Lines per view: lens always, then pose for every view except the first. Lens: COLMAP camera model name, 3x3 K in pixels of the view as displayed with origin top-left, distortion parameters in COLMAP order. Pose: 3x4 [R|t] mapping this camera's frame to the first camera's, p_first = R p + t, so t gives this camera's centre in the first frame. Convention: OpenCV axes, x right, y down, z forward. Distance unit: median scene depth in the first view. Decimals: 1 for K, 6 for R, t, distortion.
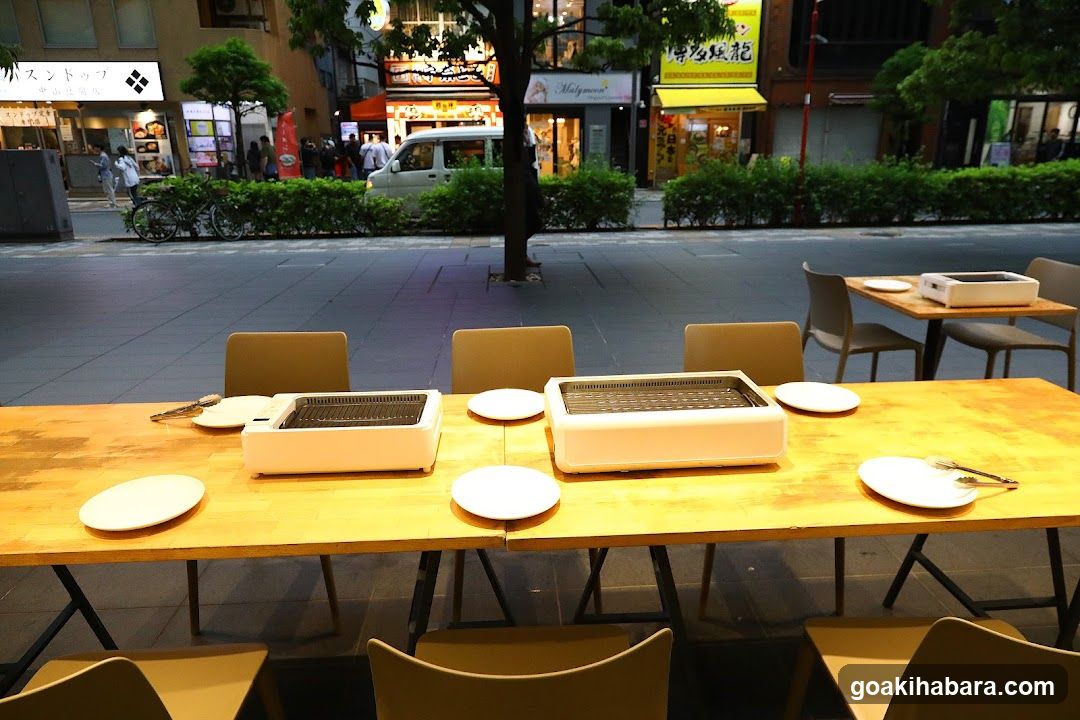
lens RADIAL K [[704.0, 0, 540.6], [0, 704.0, 362.5], [0, 0, 1]] dist [0.004656, 0.001670]
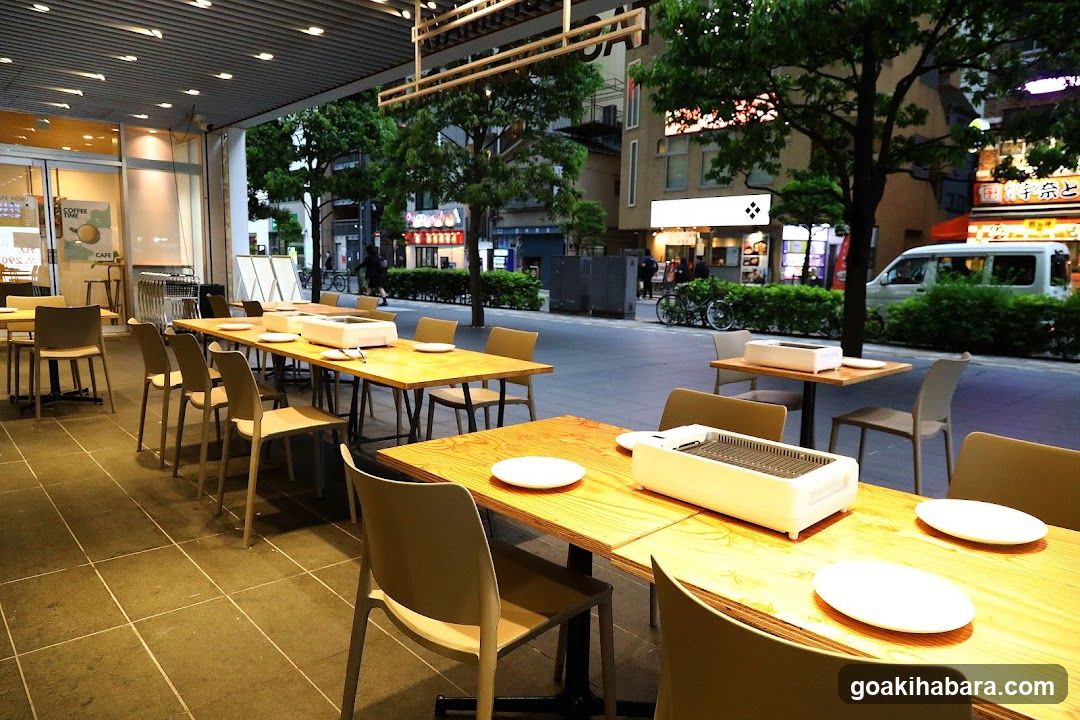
lens RADIAL K [[704.0, 0, 541.7], [0, 704.0, 355.7], [0, 0, 1]] dist [0.004656, 0.001670]
pose [[0.628477, 0.127937, -0.767234, 0.172134], [-0.259831, 0.964250, -0.052050, 0.008388], [0.733147, 0.232064, 0.639252, -0.002031]]
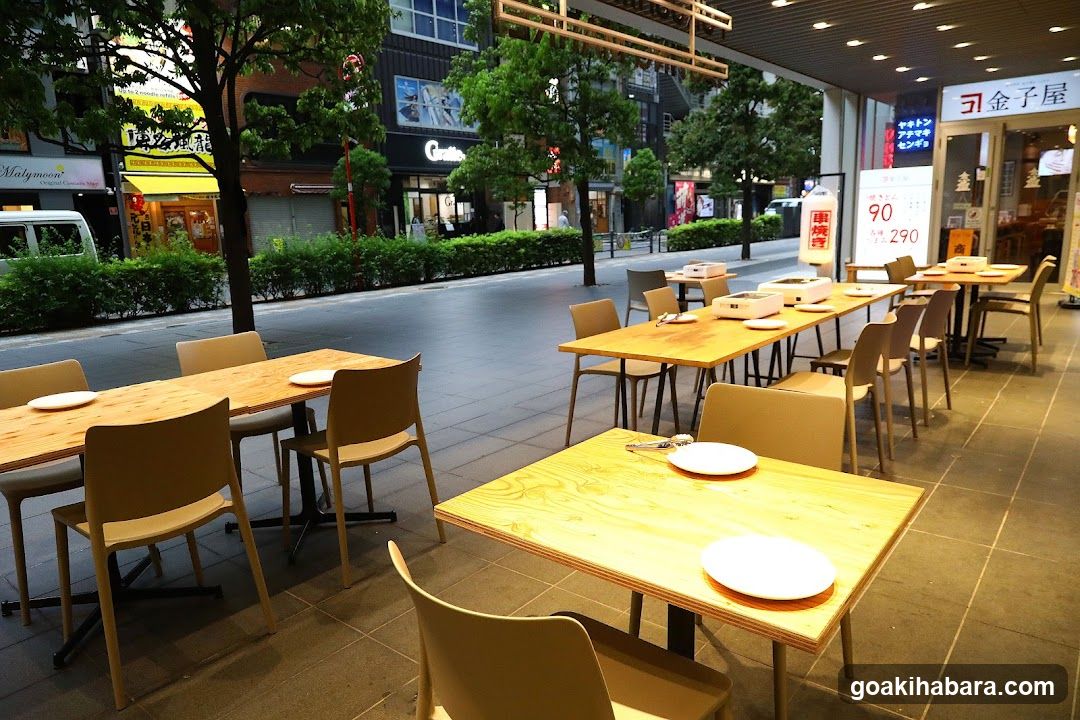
lens RADIAL K [[704.0, 0, 542.6], [0, 704.0, 361.8], [0, 0, 1]] dist [0.004656, 0.001670]
pose [[0.681109, -0.162791, 0.713855, -0.173084], [0.246794, 0.968959, -0.014507, 0.010494], [-0.689335, 0.186056, 0.700143, -0.014738]]
